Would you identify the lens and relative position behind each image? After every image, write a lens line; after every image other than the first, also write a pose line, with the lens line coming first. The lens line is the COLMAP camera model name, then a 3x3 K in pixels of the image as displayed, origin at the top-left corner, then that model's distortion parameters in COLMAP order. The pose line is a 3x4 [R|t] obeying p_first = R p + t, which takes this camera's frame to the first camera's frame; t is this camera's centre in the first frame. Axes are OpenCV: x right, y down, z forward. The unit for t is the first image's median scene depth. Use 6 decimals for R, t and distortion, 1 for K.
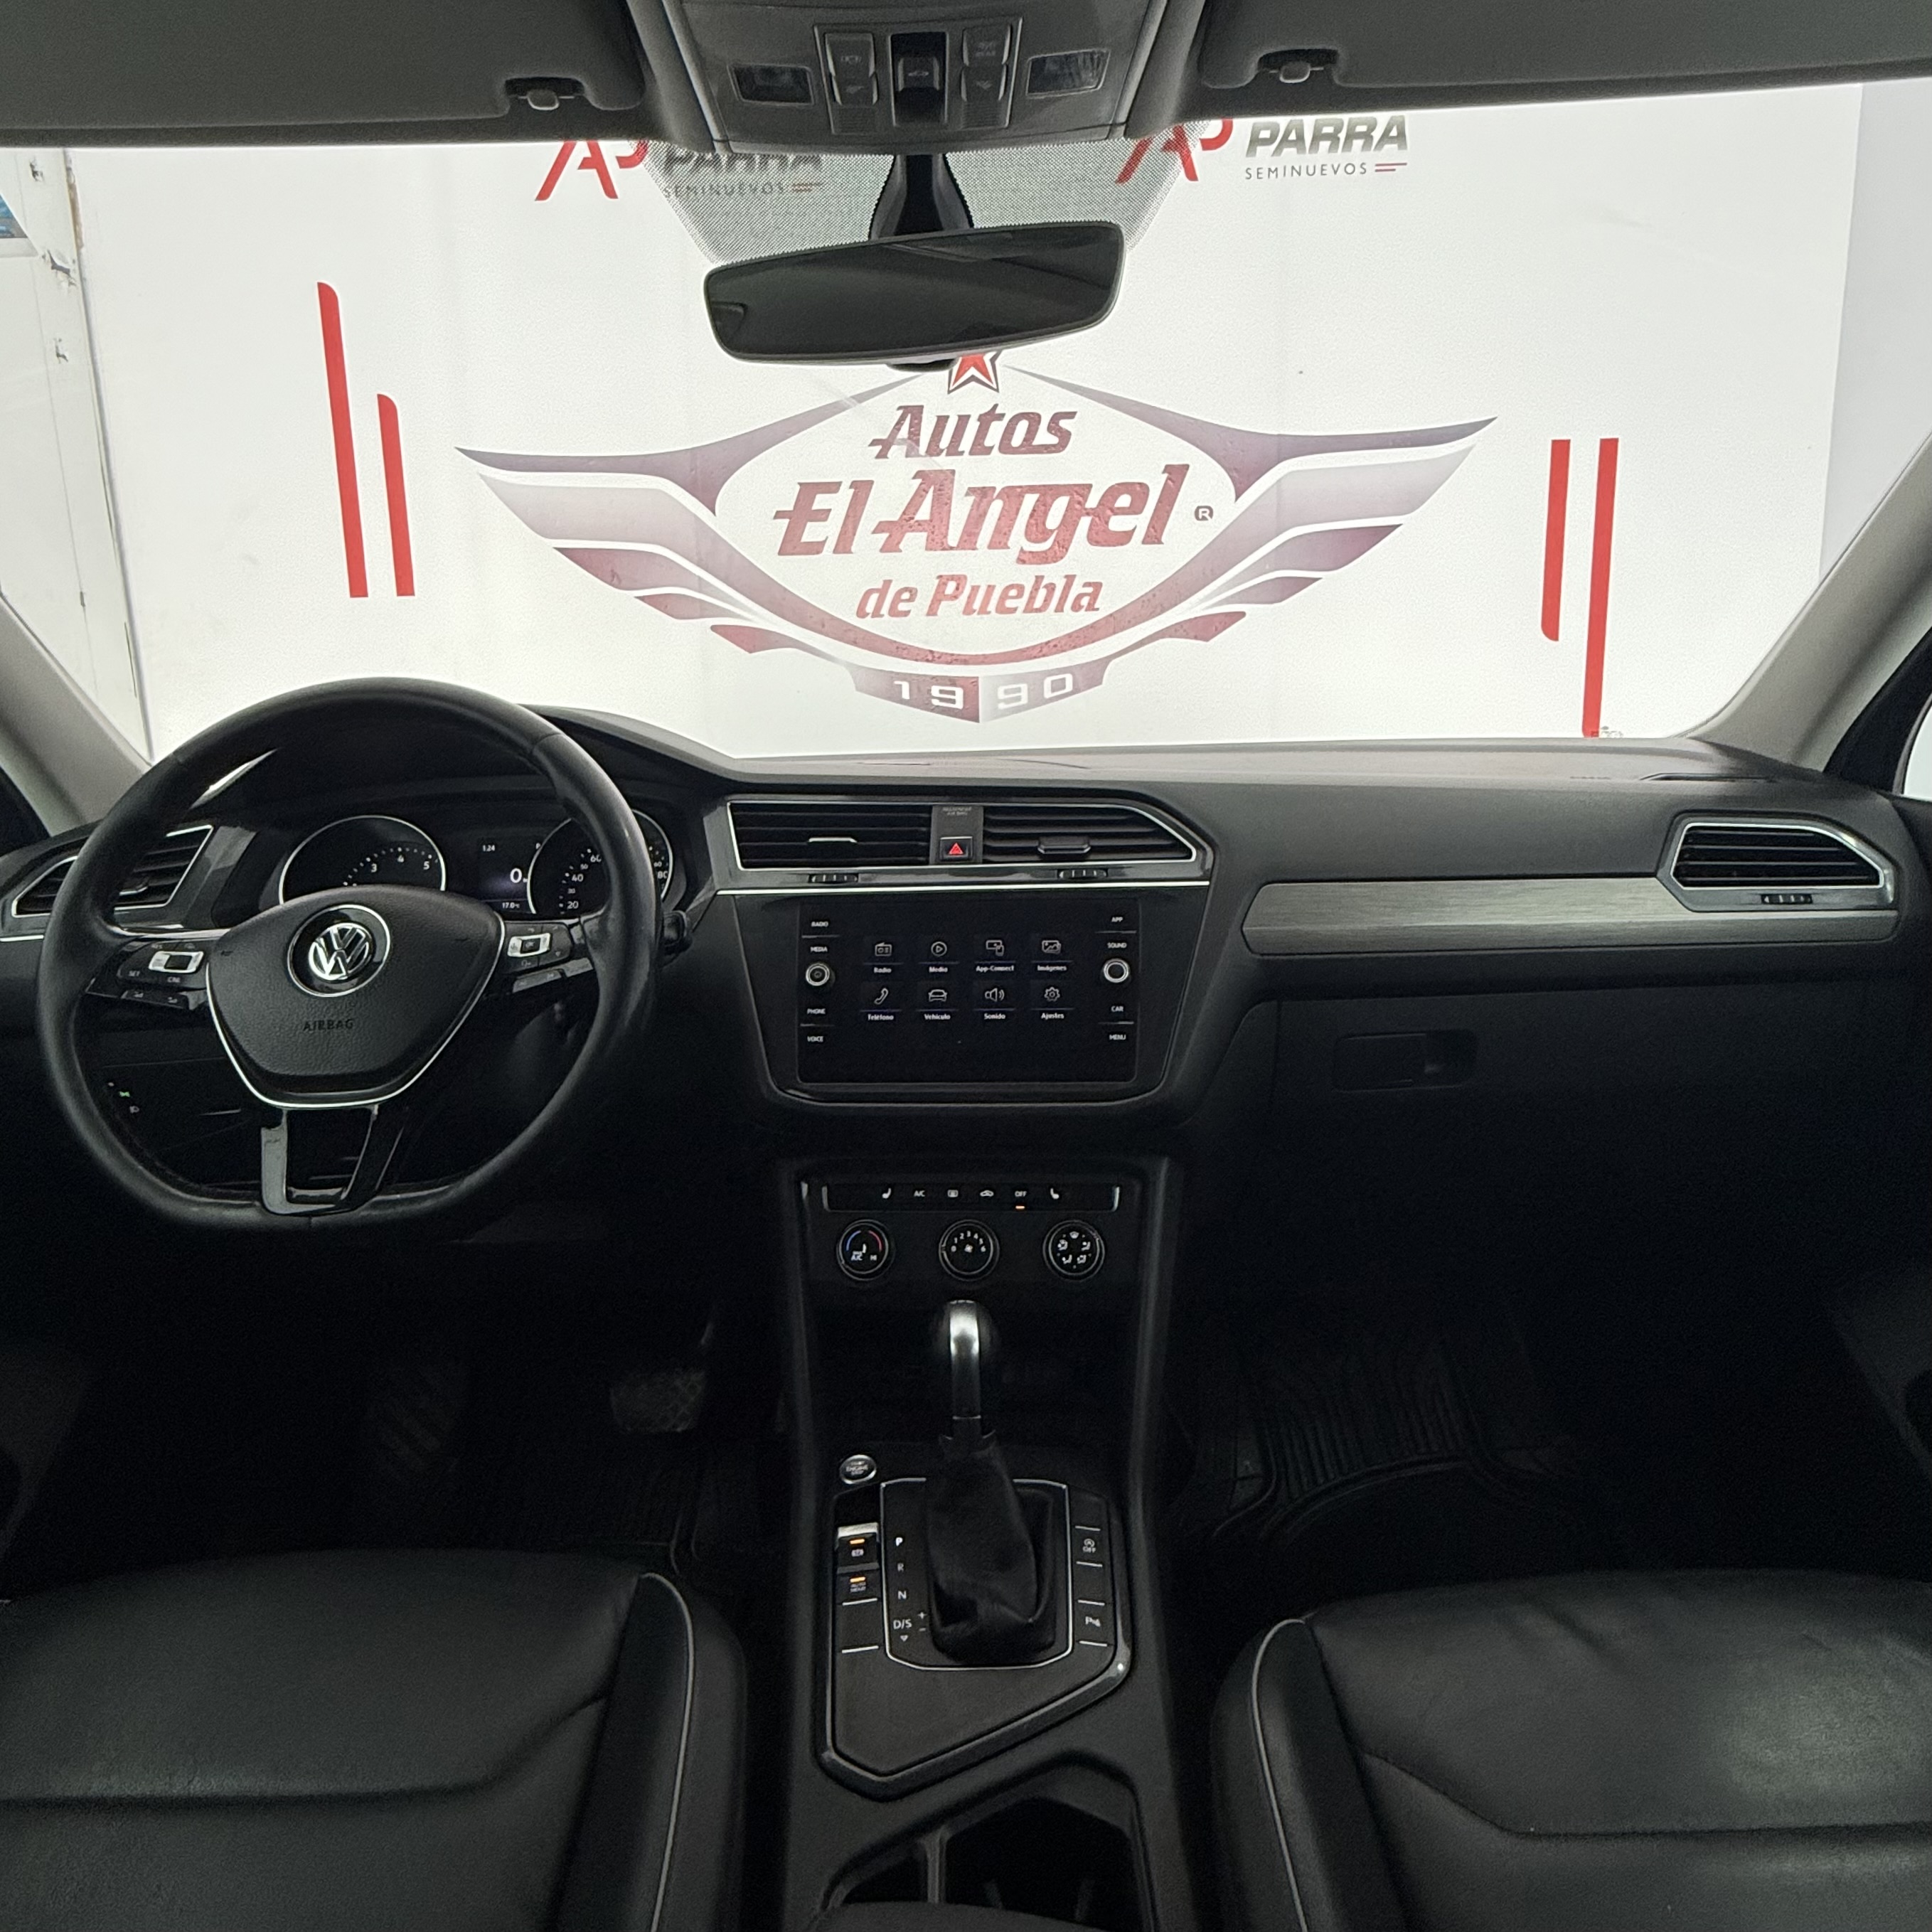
lens RADIAL K [[1267.9, 0, 955.4], [0, 1267.9, 951.5], [0, 0, 1]] dist [-0.000233, -0.007688]
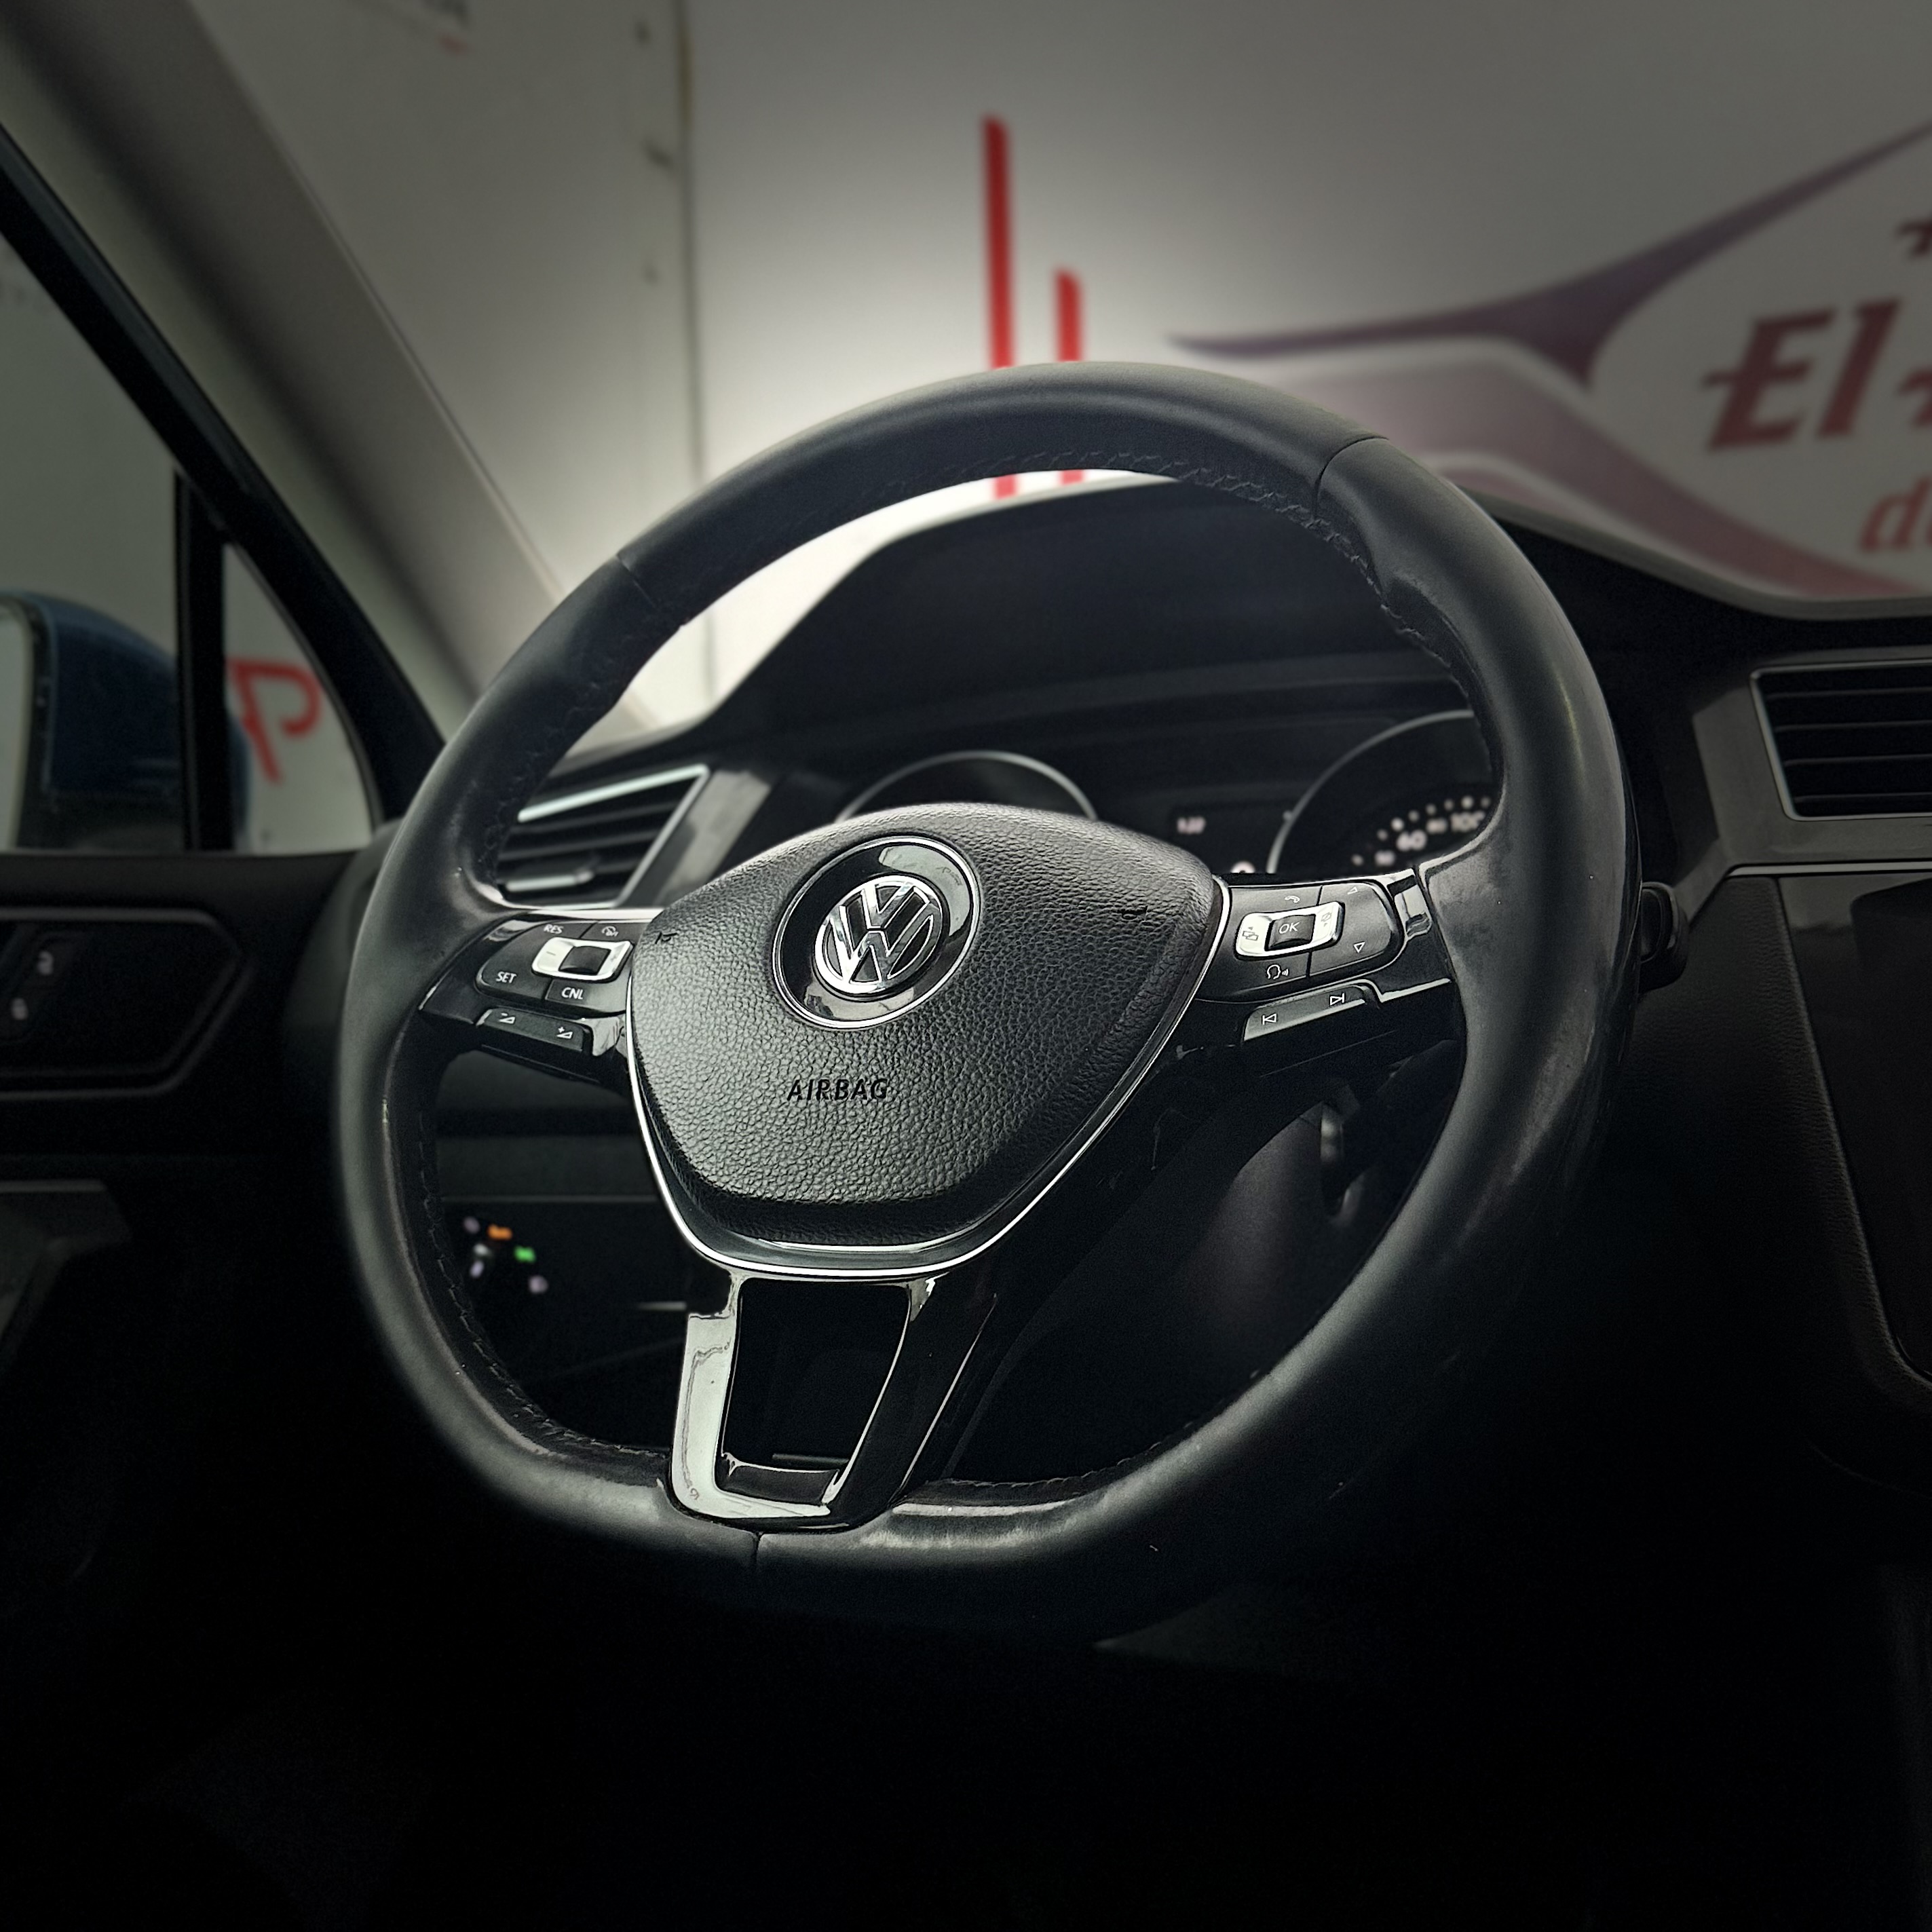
lens RADIAL K [[2142.6, 0, 952.0], [0, 2142.6, 963.9], [0, 0, 1]] dist [0.048668, 0.000000]
pose [[0.898400, 0.030184, -0.438140, -0.094581], [-0.072820, 0.994064, -0.080833, 0.049790], [0.433100, 0.104526, 0.895265, 0.243041]]
